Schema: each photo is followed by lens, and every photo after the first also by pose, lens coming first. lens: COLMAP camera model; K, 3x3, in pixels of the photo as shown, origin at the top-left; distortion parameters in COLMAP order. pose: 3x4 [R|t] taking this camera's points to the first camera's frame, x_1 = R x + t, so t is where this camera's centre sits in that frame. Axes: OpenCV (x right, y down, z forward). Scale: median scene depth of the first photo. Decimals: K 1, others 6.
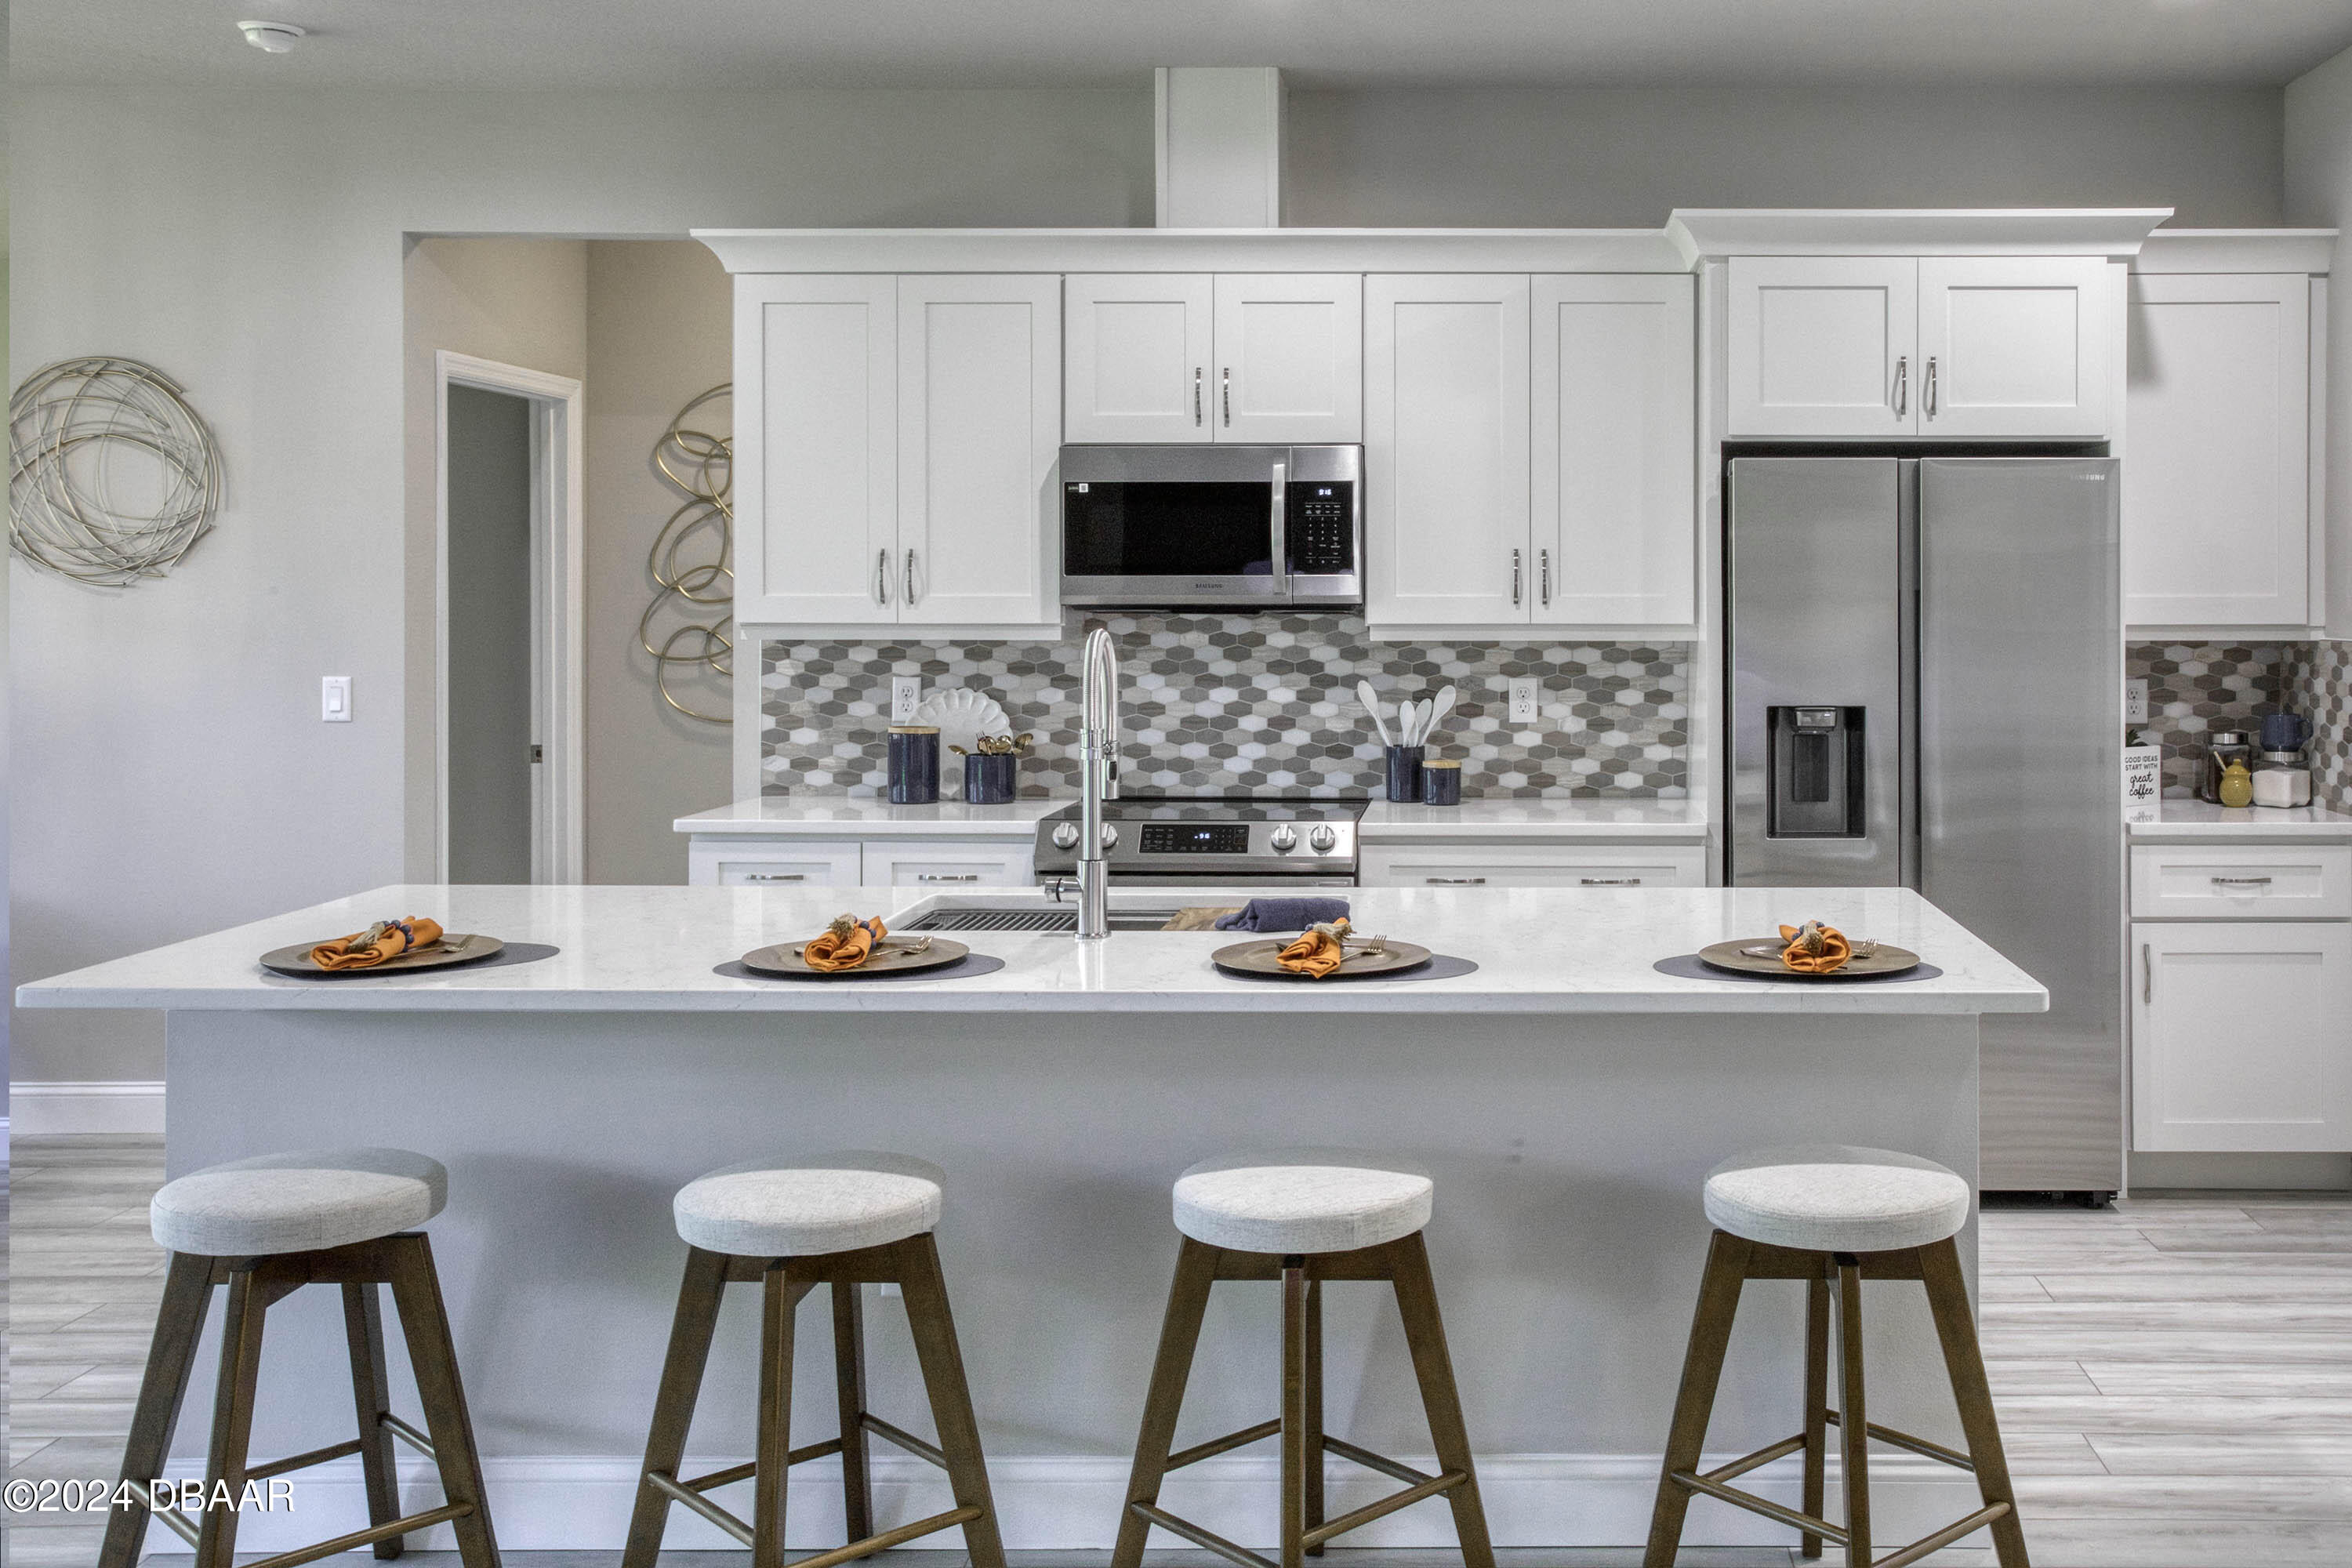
lens RADIAL K [[2247.1, 0, 1298.4], [0, 2247.1, 641.1], [0, 0, 1]] dist [0.032710, 0.000000]
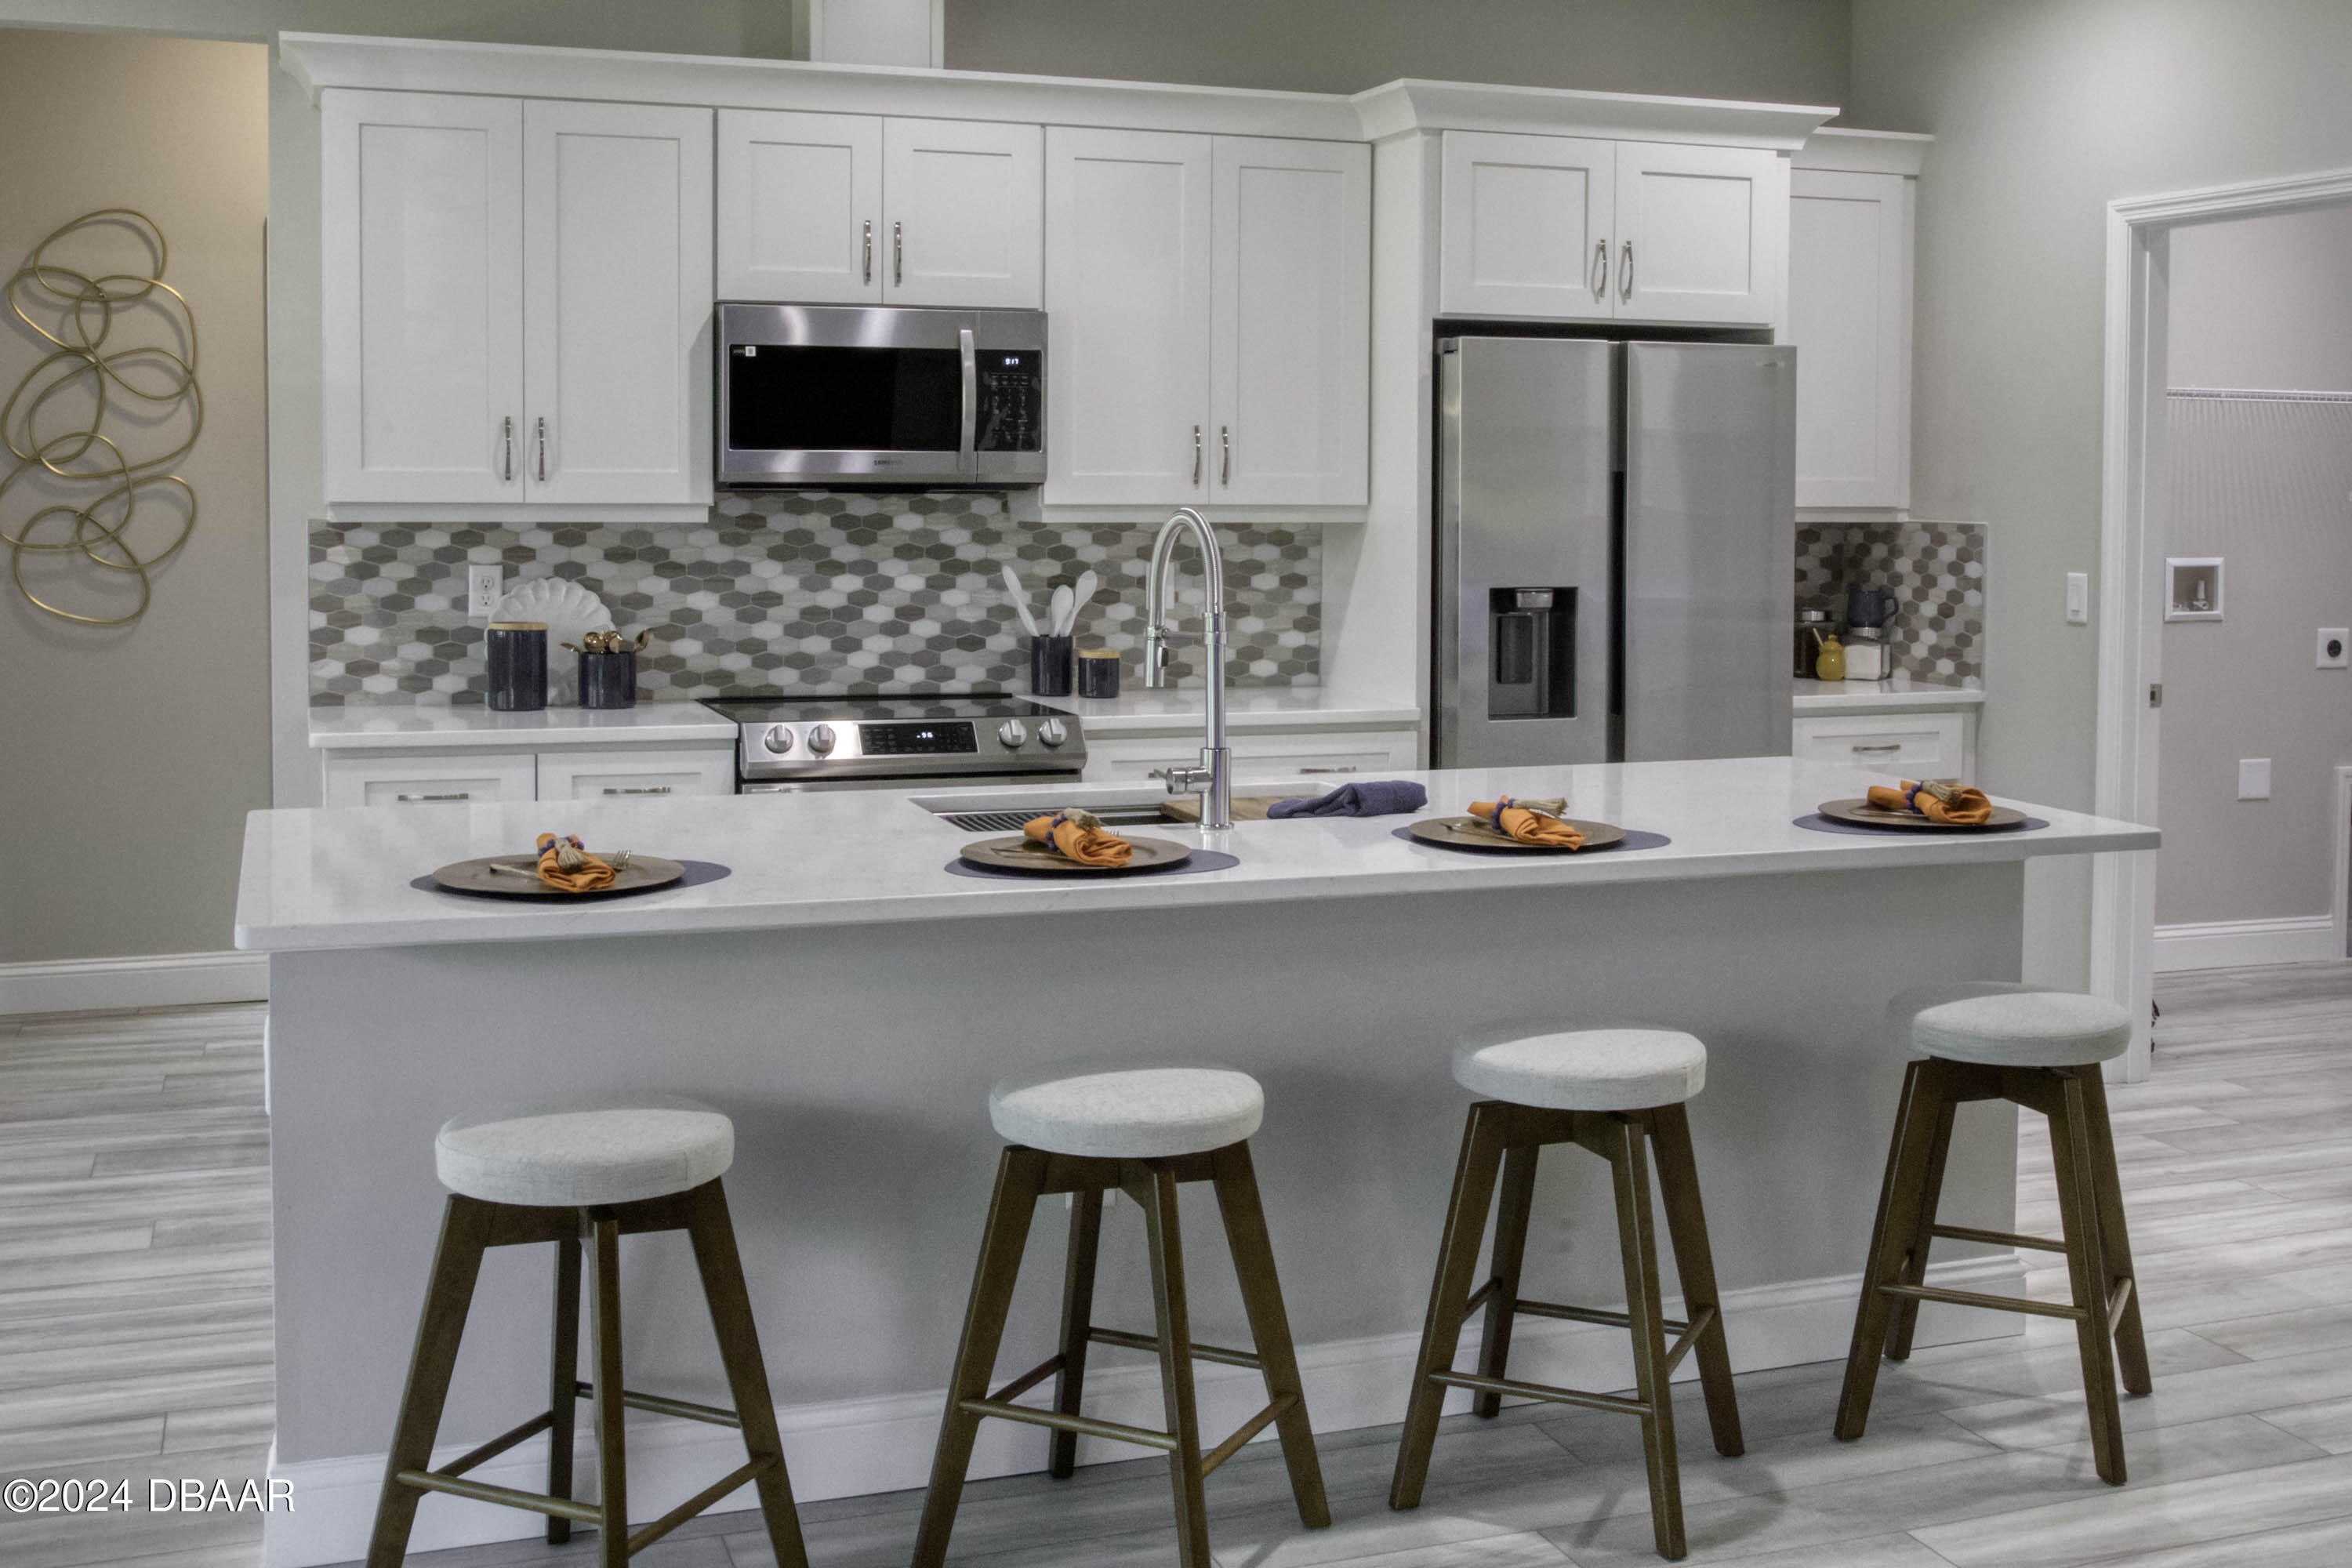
lens RADIAL K [[2567.6, 0, 1012.7], [0, 2567.6, 672.9], [0, 0, 1]] dist [-0.019932, 0.000000]
pose [[0.943428, -0.020041, 0.330971, -0.332008], [0.000777, 0.998303, 0.058235, -0.000068], [-0.331576, -0.054683, 0.941842, -0.000970]]
